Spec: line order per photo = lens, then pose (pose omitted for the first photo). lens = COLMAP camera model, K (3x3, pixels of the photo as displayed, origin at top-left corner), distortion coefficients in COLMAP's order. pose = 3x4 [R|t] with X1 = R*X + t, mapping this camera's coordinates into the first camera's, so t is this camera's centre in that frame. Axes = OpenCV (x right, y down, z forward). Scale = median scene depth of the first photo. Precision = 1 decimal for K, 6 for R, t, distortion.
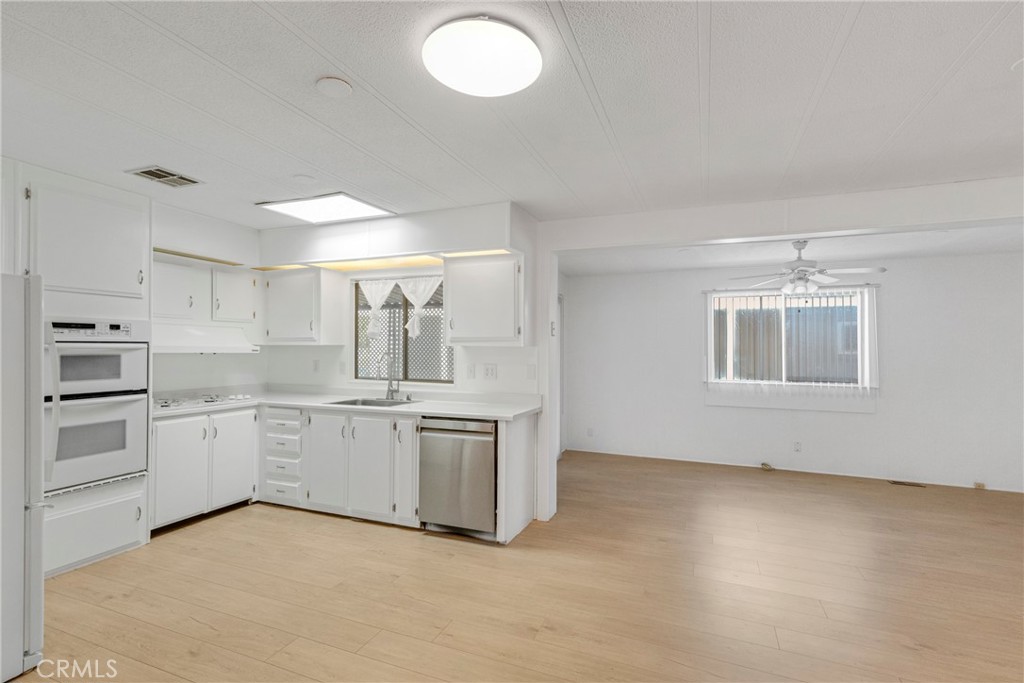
lens RADIAL K [[469.7, 0, 513.5], [0, 469.7, 344.1], [0, 0, 1]] dist [0.008441, 0.001006]
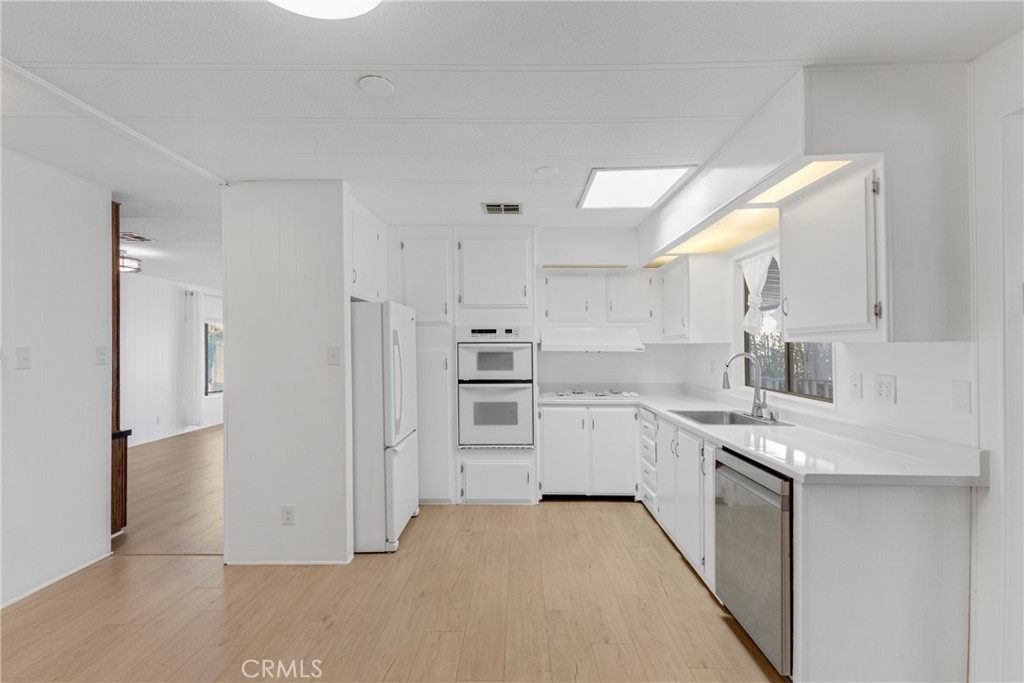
lens RADIAL K [[469.7, 0, 513.4], [0, 469.7, 342.8], [0, 0, 1]] dist [0.008441, 0.001006]
pose [[0.377776, -0.011223, -0.925829, 0.355642], [0.010885, 0.999911, -0.007679, 0.006551], [0.925833, -0.007177, 0.377864, 0.486240]]
